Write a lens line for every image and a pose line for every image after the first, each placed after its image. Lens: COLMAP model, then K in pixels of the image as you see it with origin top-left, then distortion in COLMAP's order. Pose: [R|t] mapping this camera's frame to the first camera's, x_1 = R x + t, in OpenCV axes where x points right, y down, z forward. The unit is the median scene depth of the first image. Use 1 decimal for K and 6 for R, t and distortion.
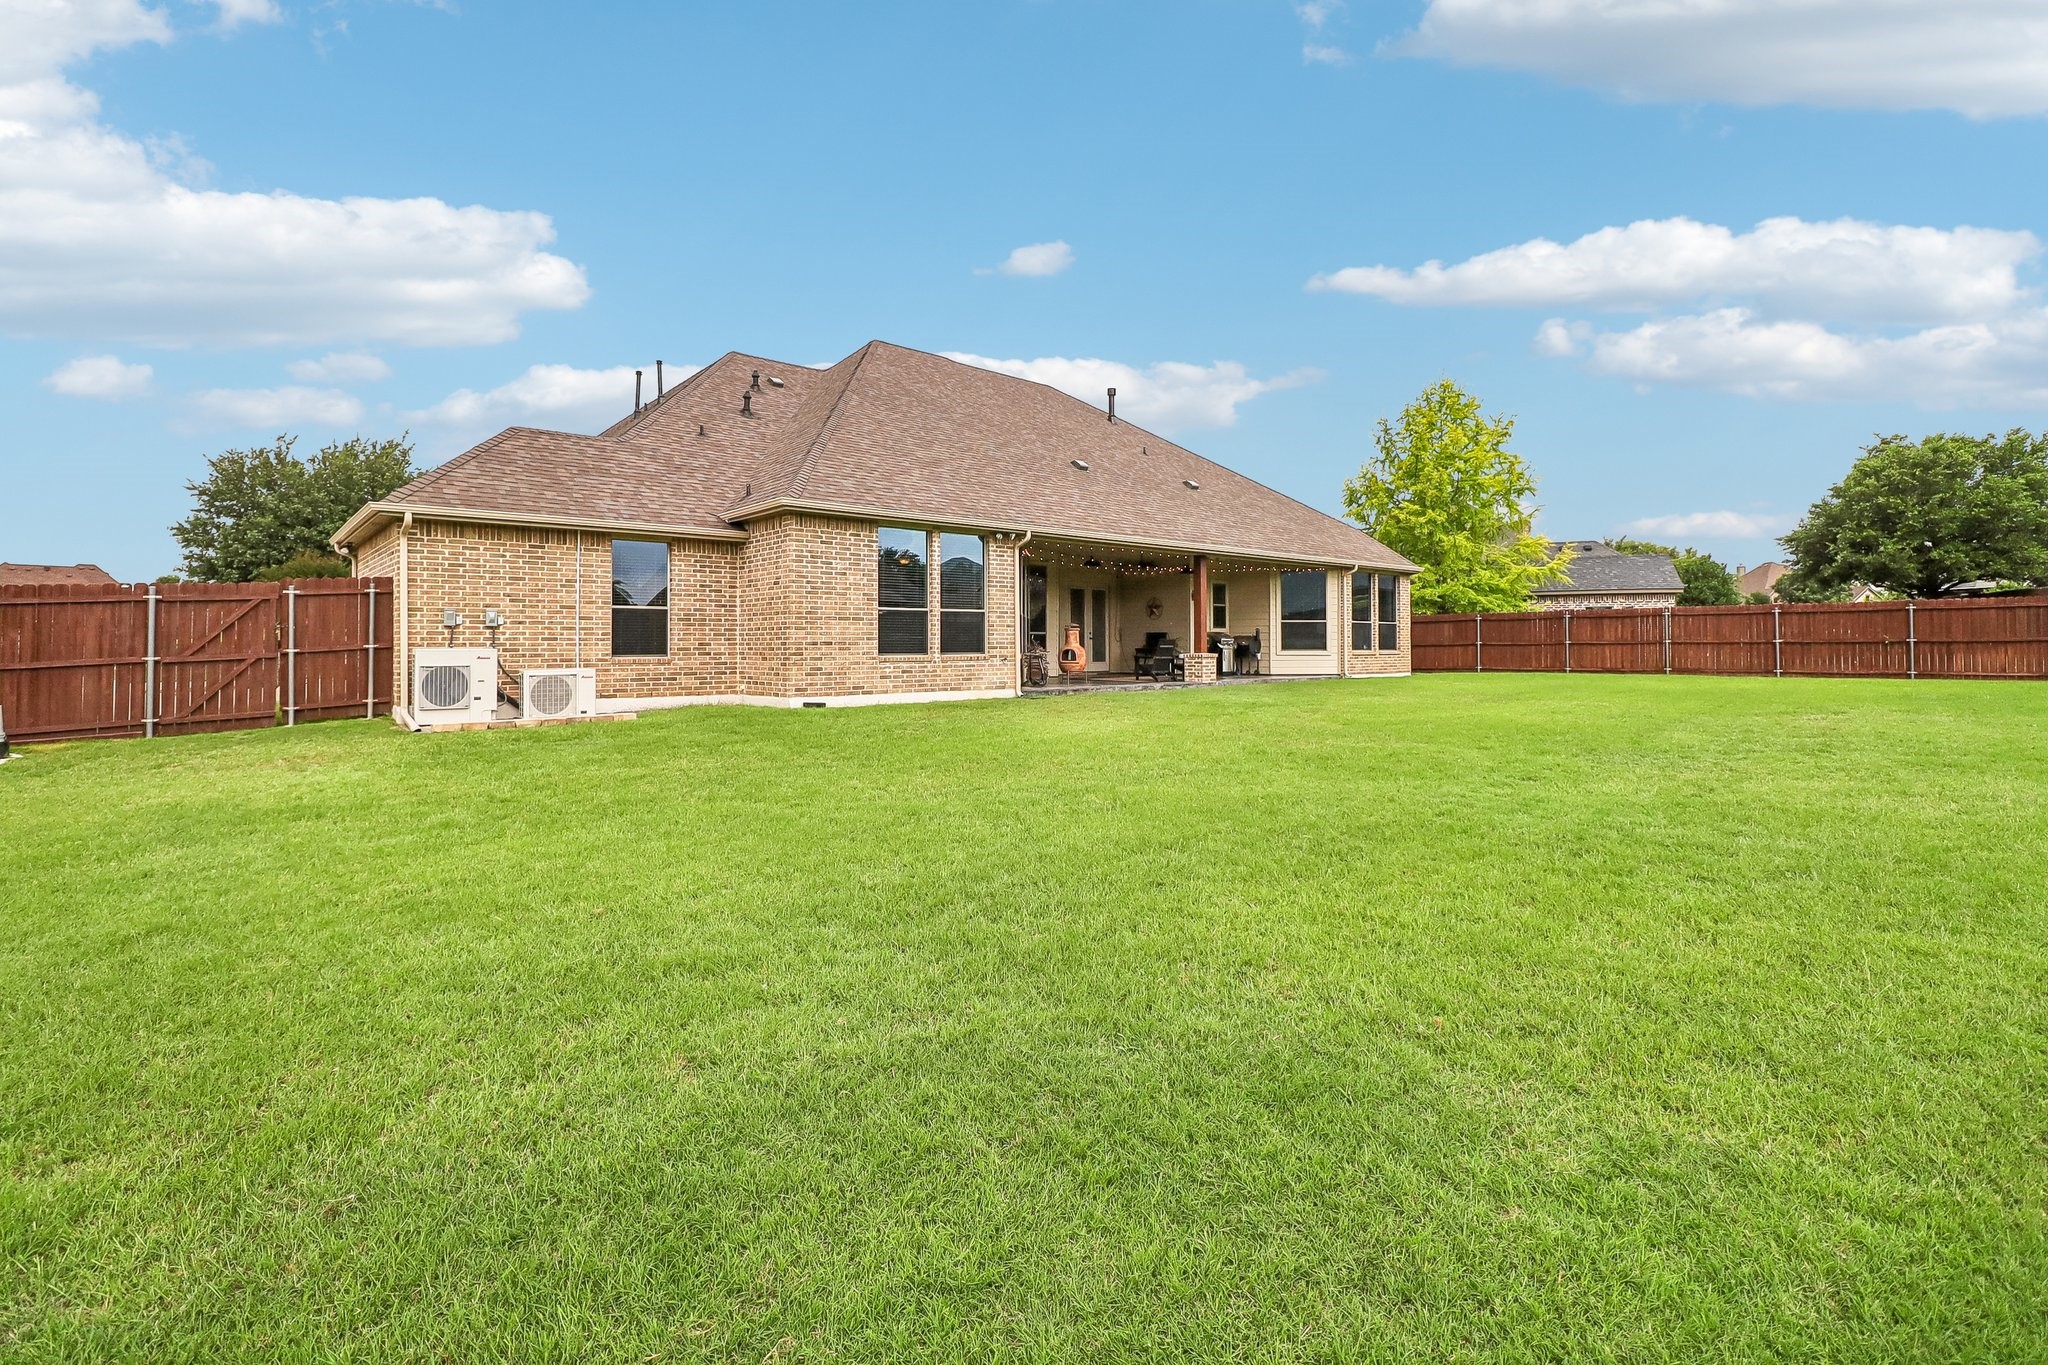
lens RADIAL K [[969.4, 0, 1013.6], [0, 969.4, 636.6], [0, 0, 1]] dist [-0.014130, -0.000527]
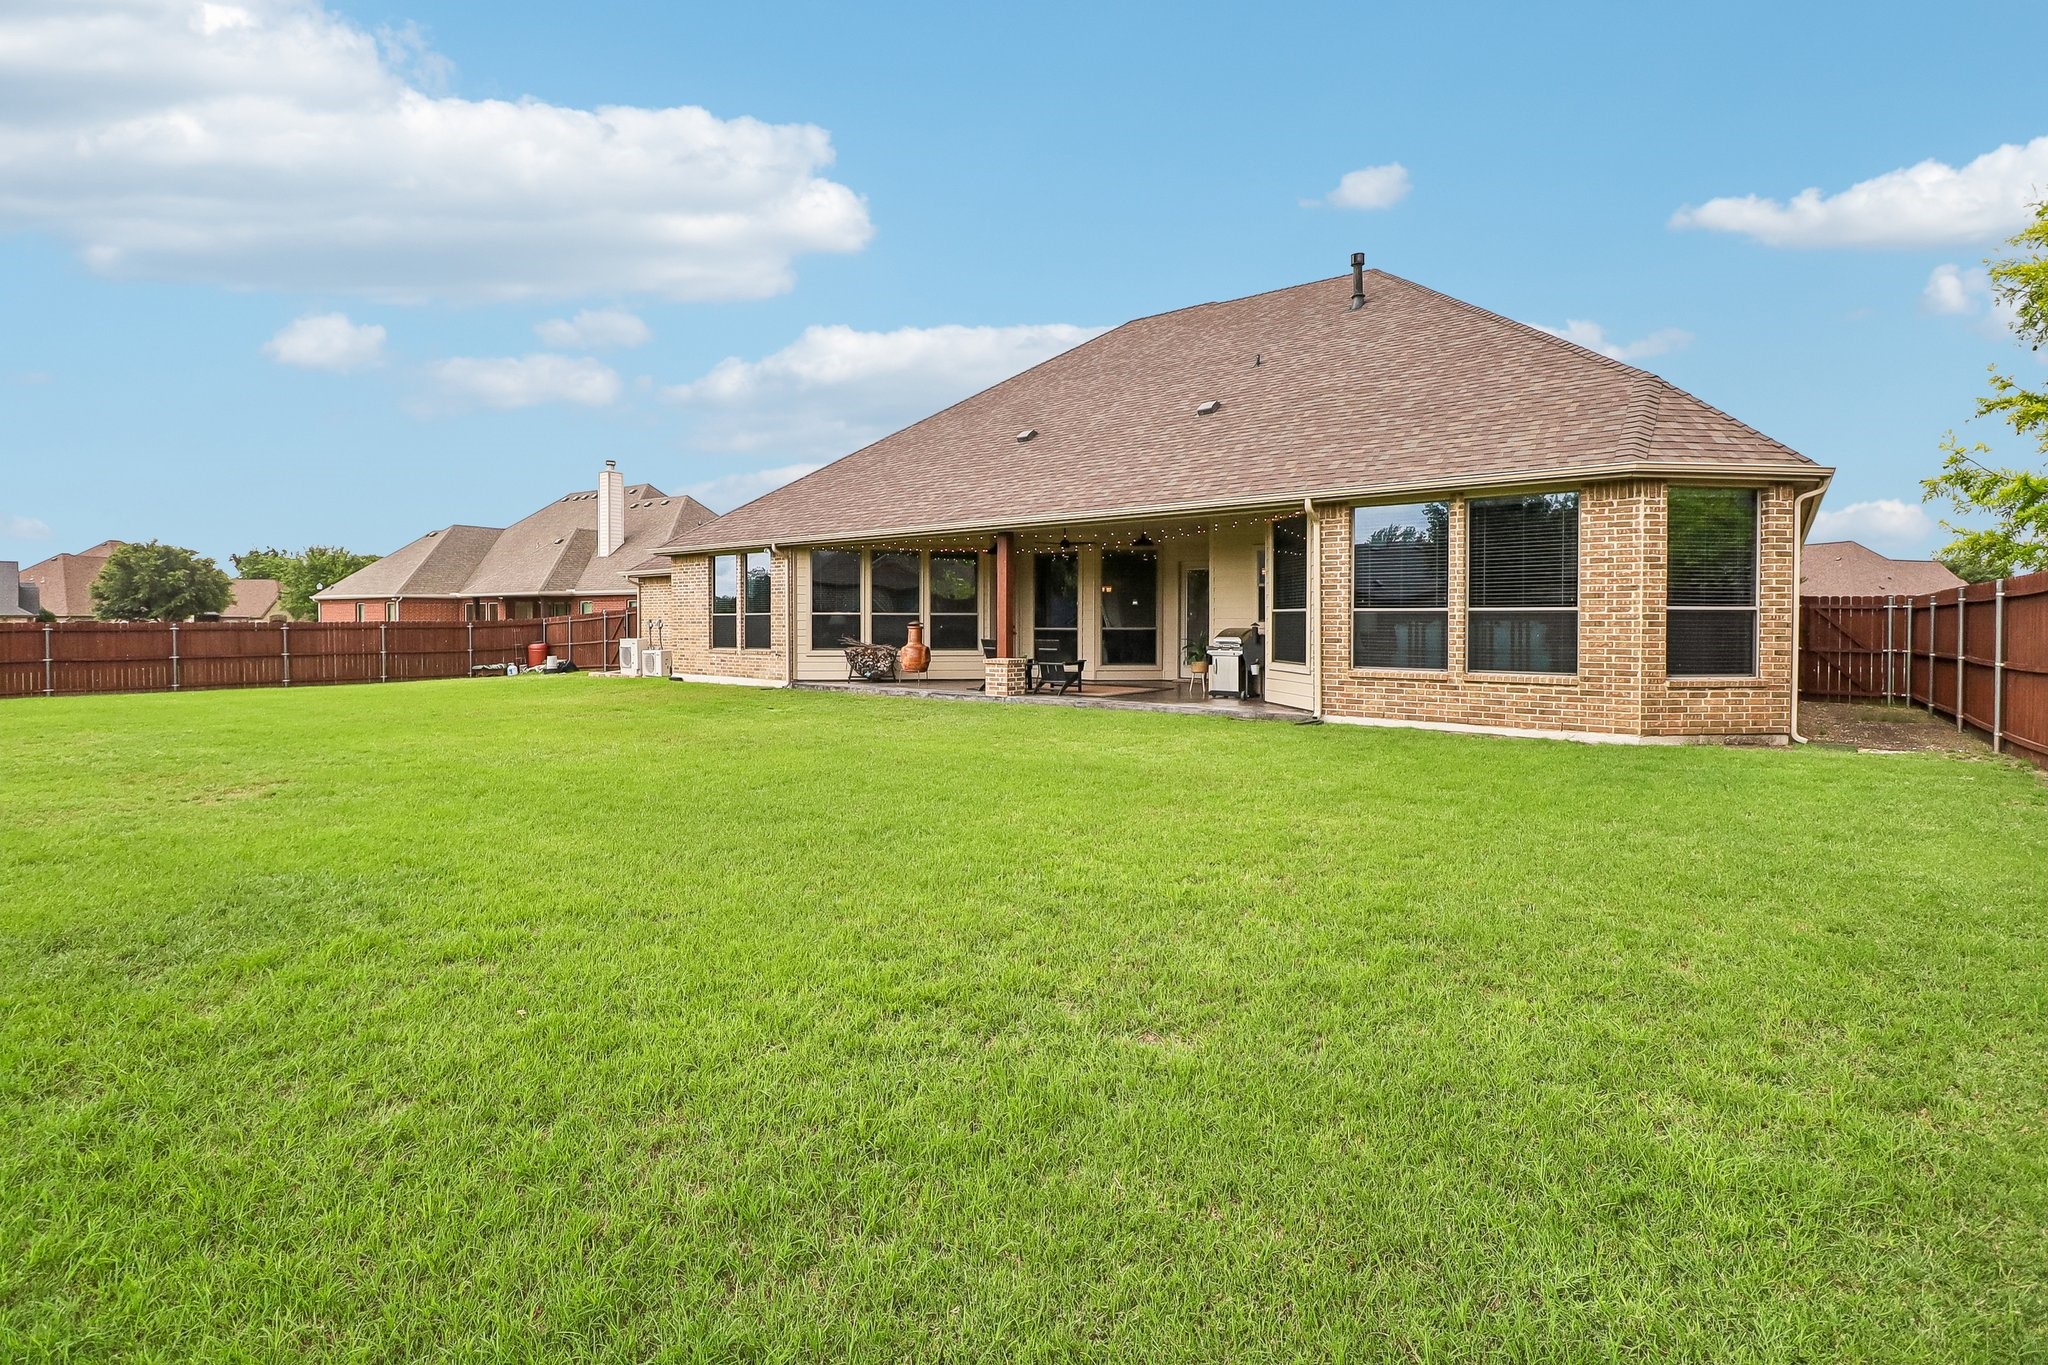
lens RADIAL K [[962.6, 0, 972.2], [0, 962.6, 629.0], [0, 0, 1]] dist [0.019876, -0.013527]
pose [[0.135498, 0.006613, -0.990756, 1.261765], [0.005879, 0.999955, 0.007478, -0.015994], [0.990760, -0.006838, 0.135453, 1.148658]]
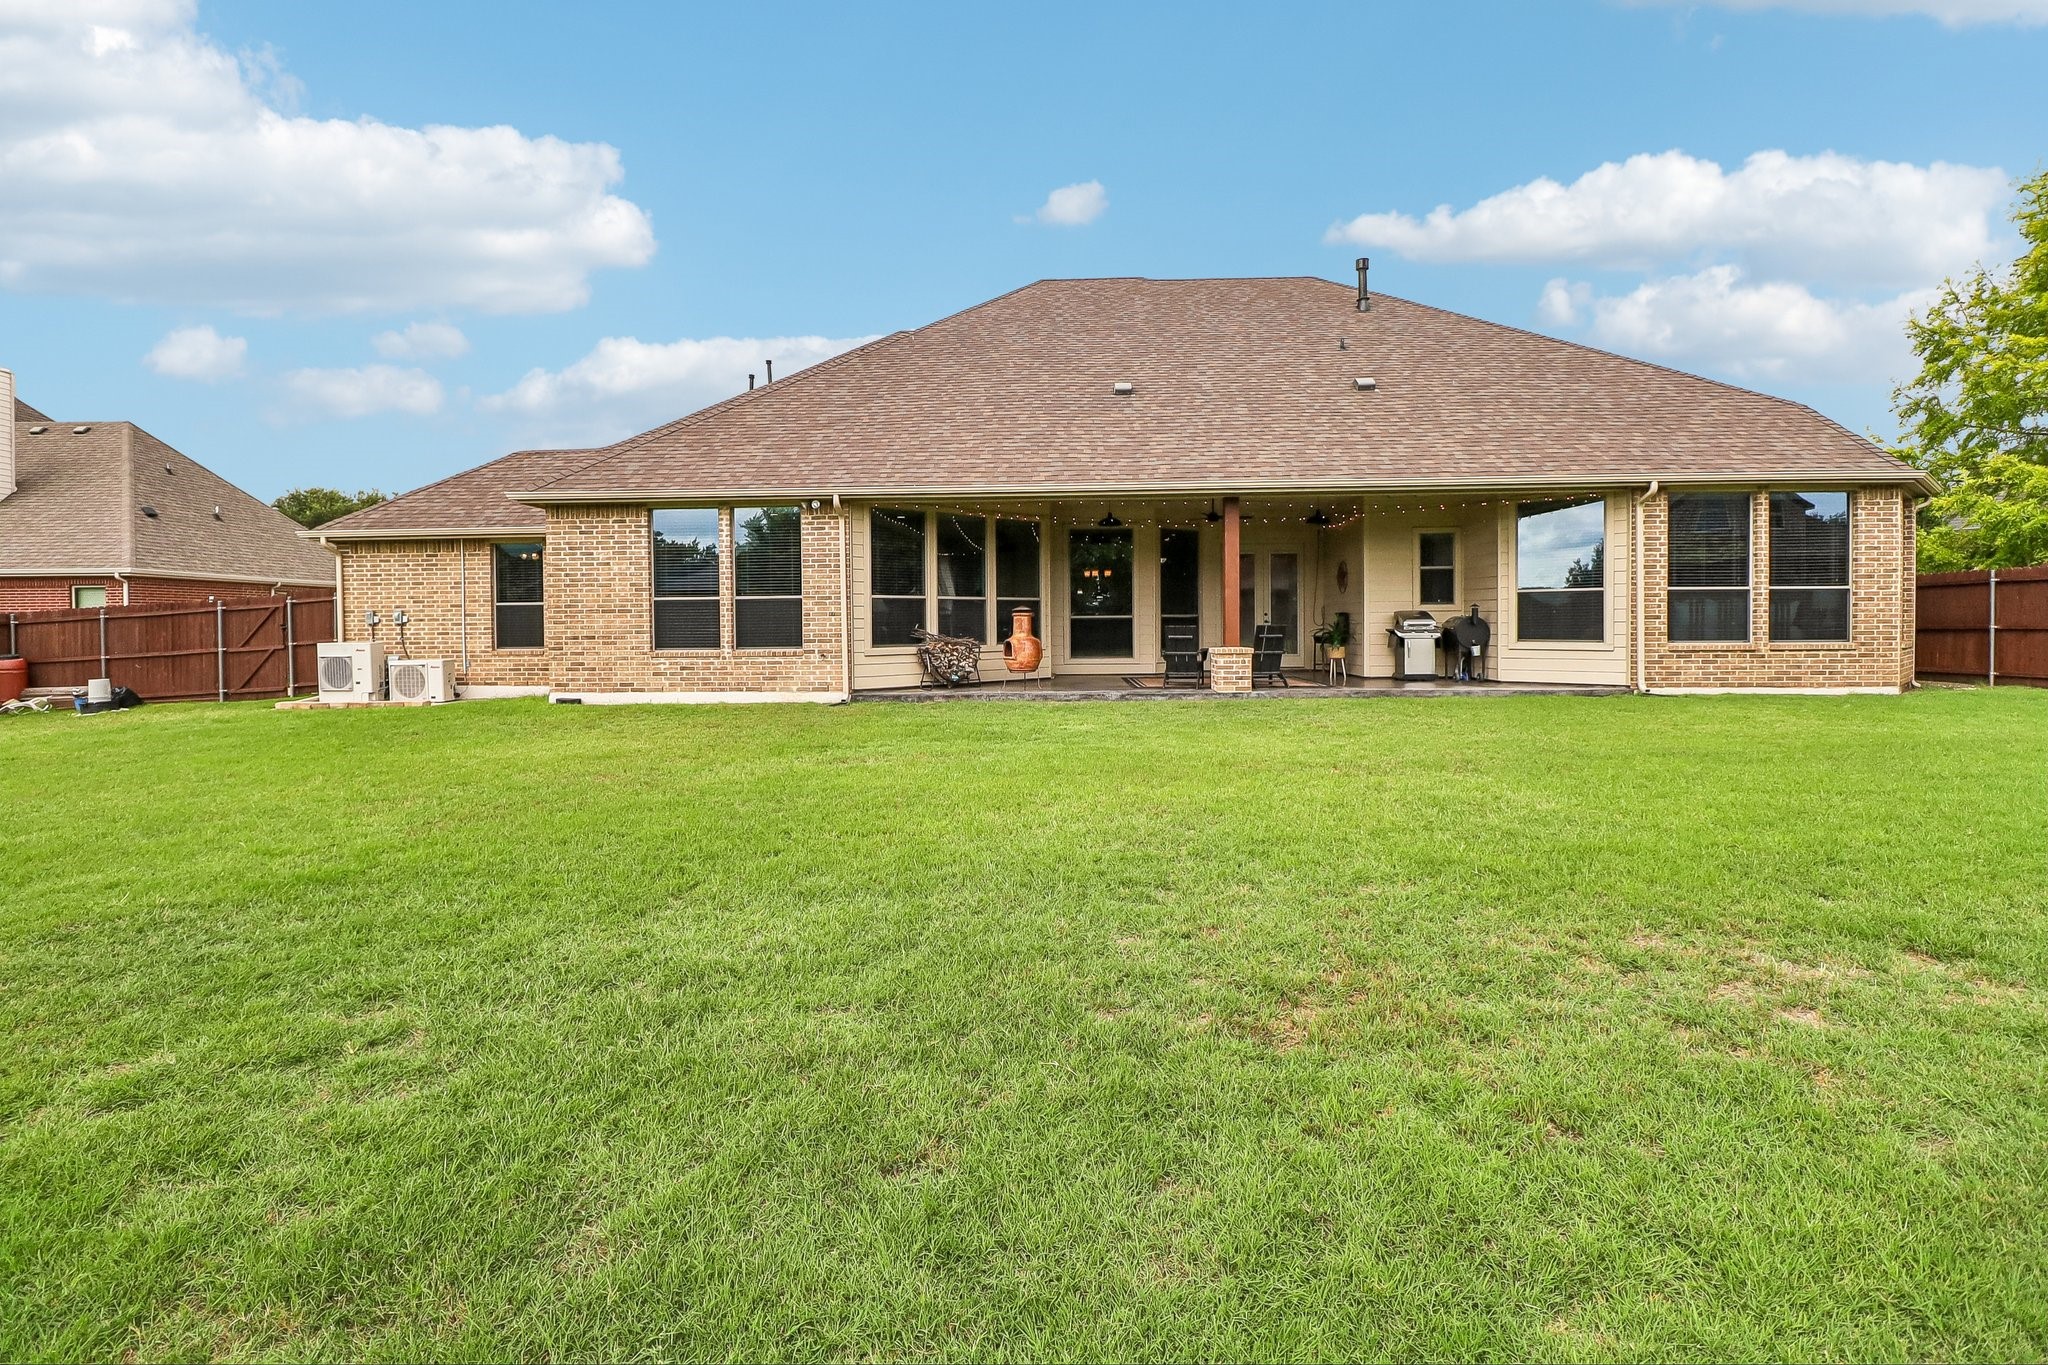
lens RADIAL K [[969.4, 0, 1013.6], [0, 969.4, 636.6], [0, 0, 1]] dist [-0.014130, -0.000527]
pose [[0.707274, 0.005080, -0.706921, 0.727690], [0.013937, 0.999680, 0.021127, -0.007787], [0.706802, -0.024795, 0.706977, 0.574242]]
